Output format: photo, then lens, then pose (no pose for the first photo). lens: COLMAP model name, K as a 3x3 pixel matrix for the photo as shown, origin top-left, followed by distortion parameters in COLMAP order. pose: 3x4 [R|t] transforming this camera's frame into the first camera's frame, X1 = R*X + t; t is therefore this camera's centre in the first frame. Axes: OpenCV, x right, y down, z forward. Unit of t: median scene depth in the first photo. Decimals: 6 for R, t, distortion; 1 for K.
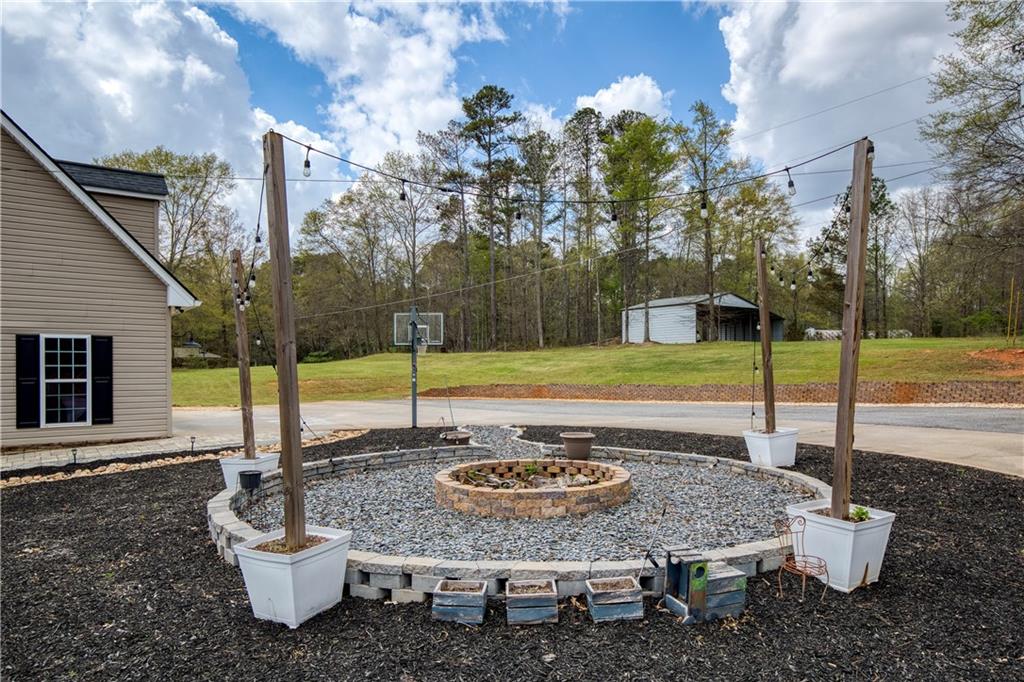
lens RADIAL K [[638.4, 0, 511.2], [0, 638.4, 365.3], [0, 0, 1]] dist [0.005500, 0.001400]
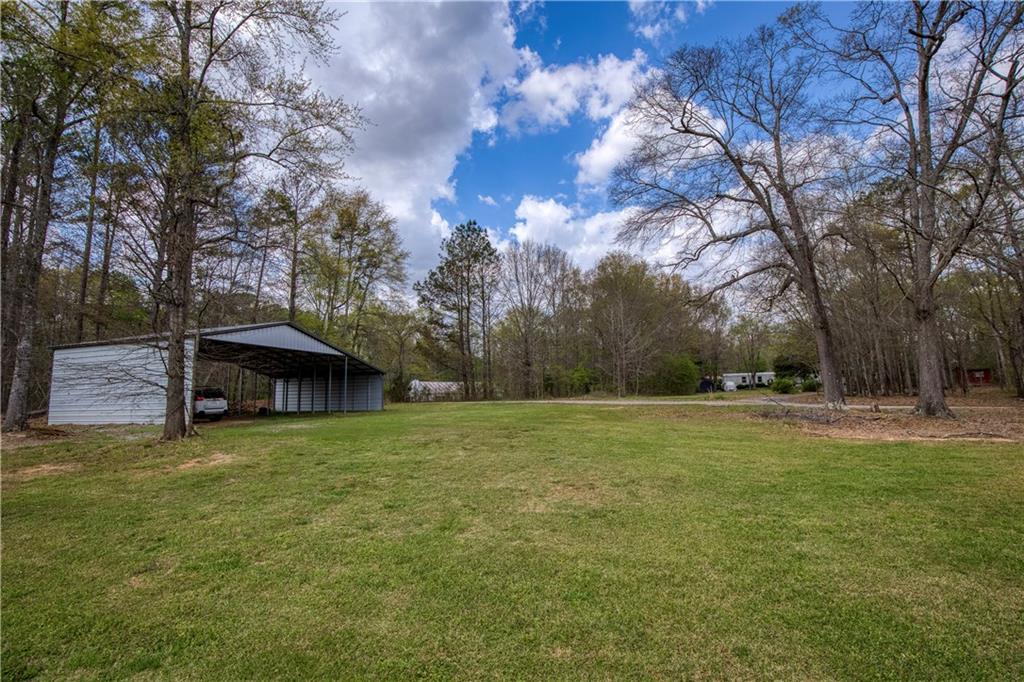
lens RADIAL K [[470.9, 0, 520.2], [0, 470.9, 334.4], [0, 0, 1]] dist [-0.035525, 0.000173]
pose [[0.789684, 0.064620, 0.610101, 0.190296], [0.026071, 0.990005, -0.138604, -0.031839], [-0.612960, 0.125359, 0.780106, 0.418976]]
